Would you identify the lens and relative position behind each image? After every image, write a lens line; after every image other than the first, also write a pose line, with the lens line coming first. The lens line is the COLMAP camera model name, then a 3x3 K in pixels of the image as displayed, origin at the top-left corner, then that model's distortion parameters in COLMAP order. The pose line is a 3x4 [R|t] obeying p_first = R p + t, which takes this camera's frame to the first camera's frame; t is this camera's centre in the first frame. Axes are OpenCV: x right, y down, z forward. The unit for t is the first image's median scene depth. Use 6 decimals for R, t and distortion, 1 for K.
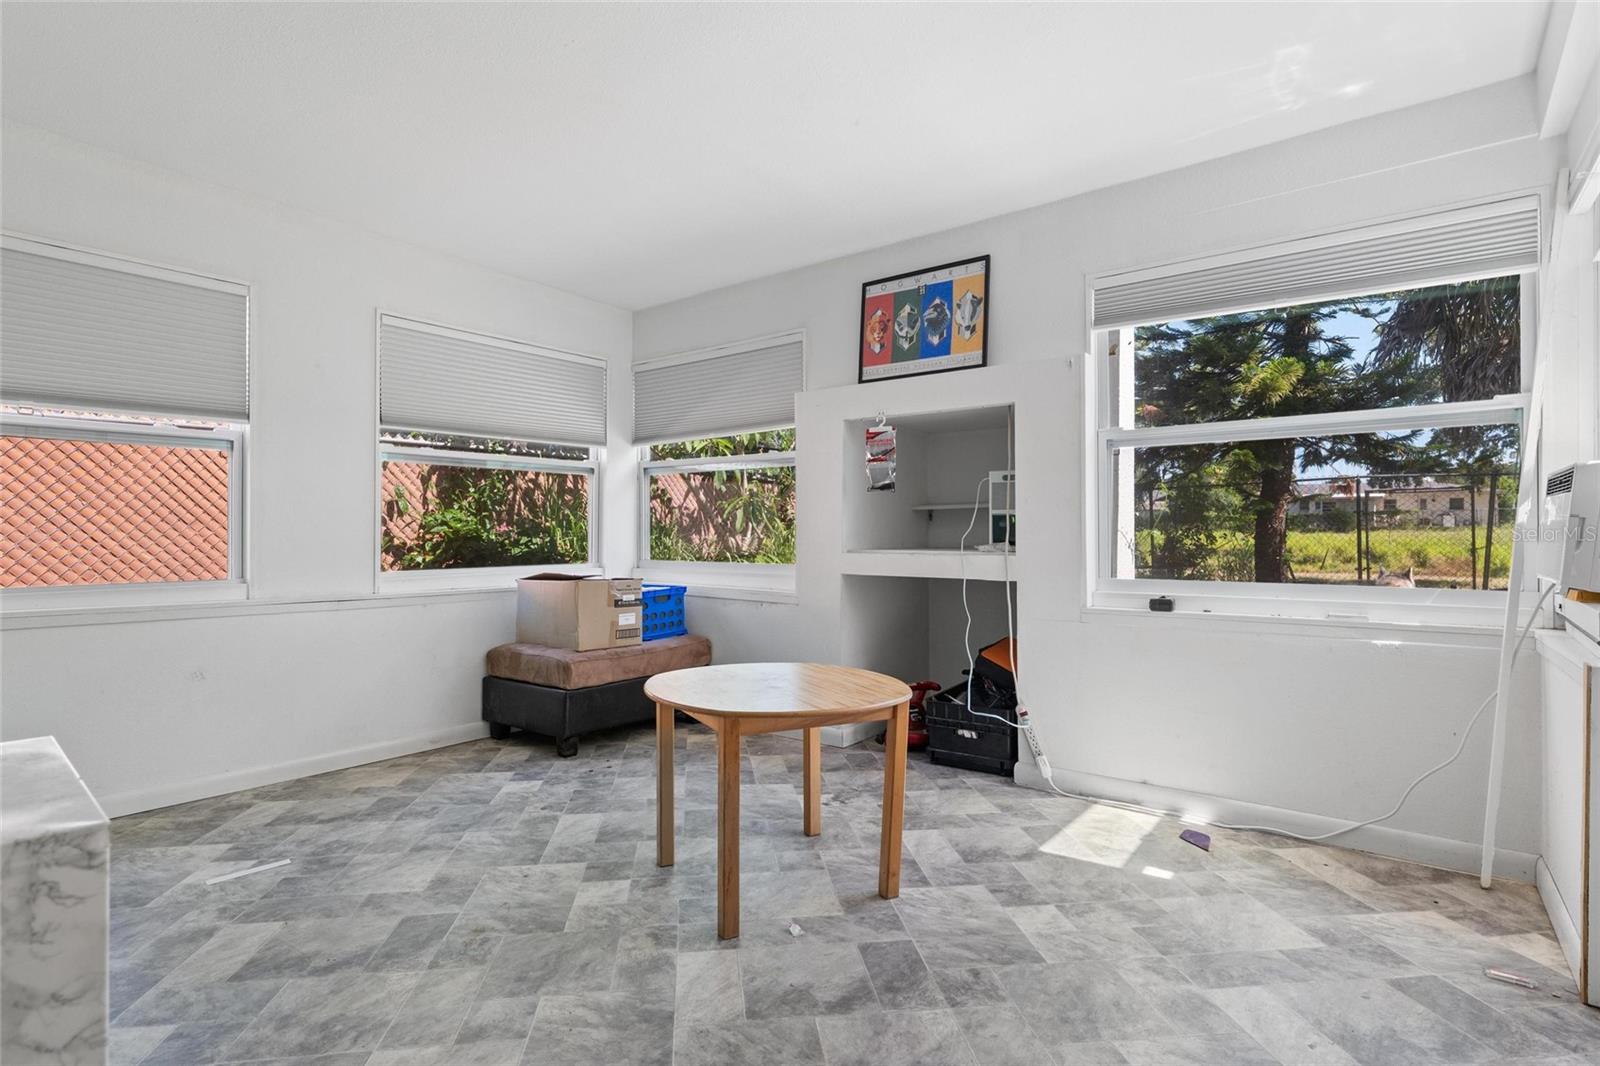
lens RADIAL K [[804.6, 0, 796.0], [0, 804.6, 533.5], [0, 0, 1]] dist [0.000011, 0.000654]
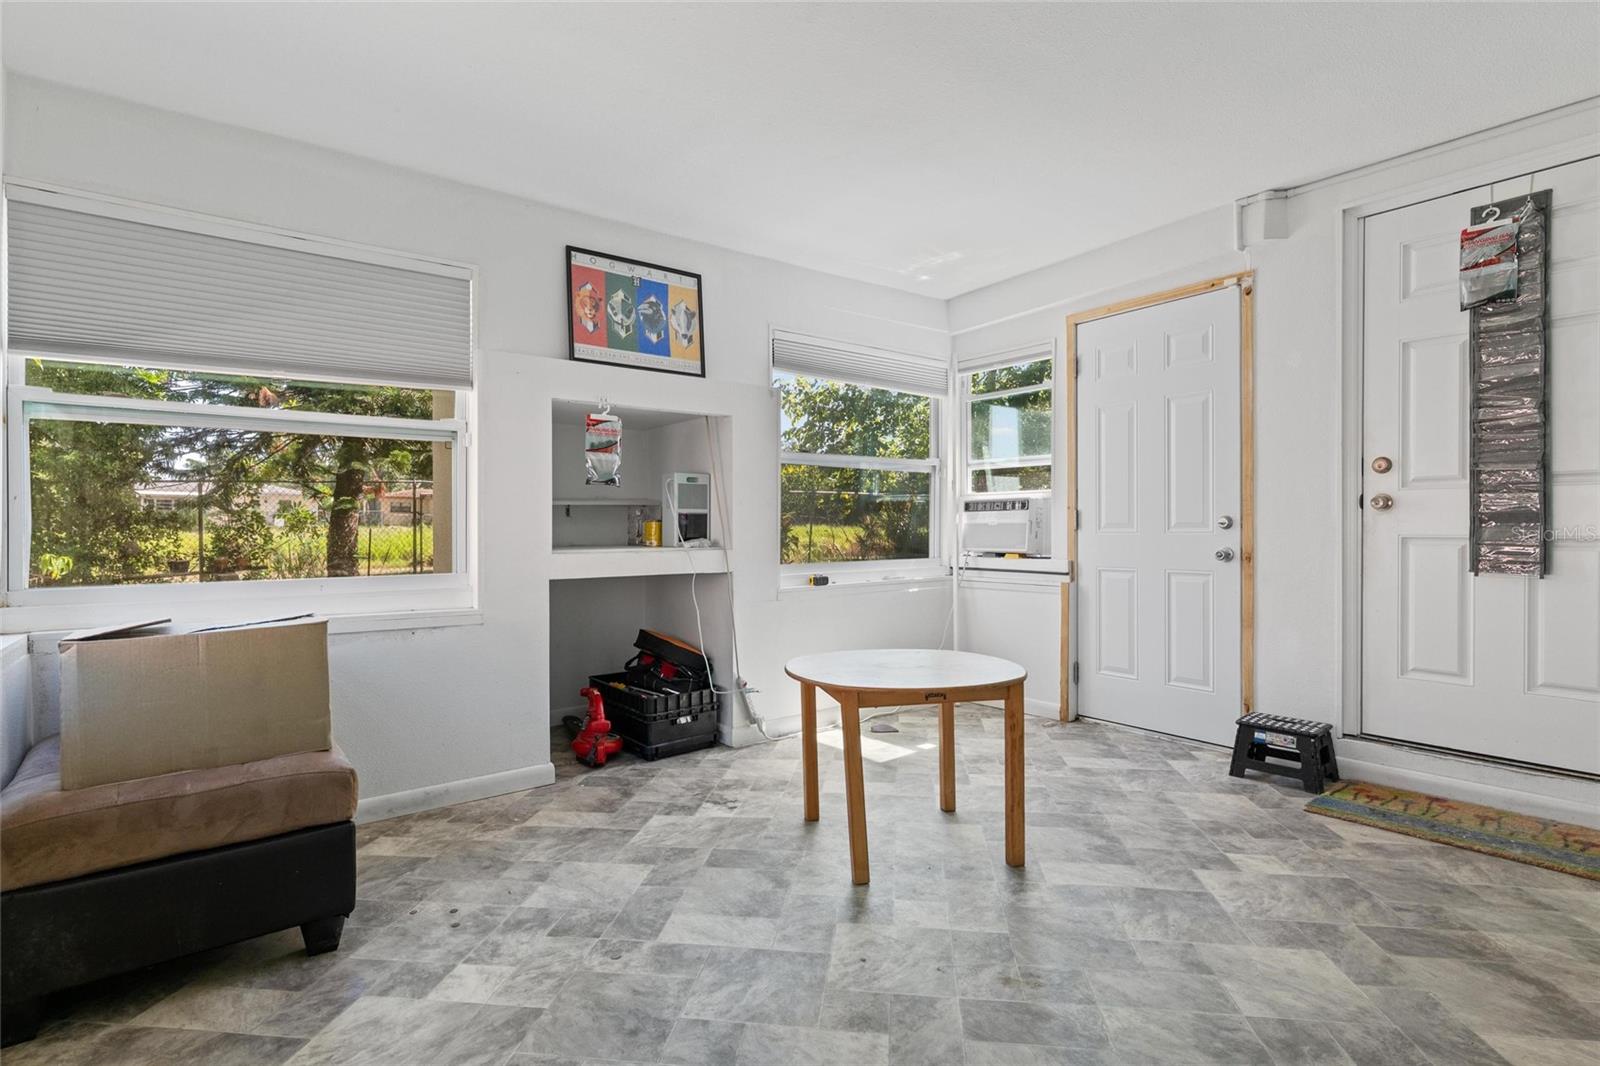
lens RADIAL K [[804.6, 0, 795.8], [0, 804.6, 533.5], [0, 0, 1]] dist [0.000011, 0.000654]
pose [[0.240127, -0.009296, 0.970697, -0.763371], [0.004659, 0.999954, 0.008424, -0.004187], [-0.970730, 0.002500, 0.240159, 0.591248]]
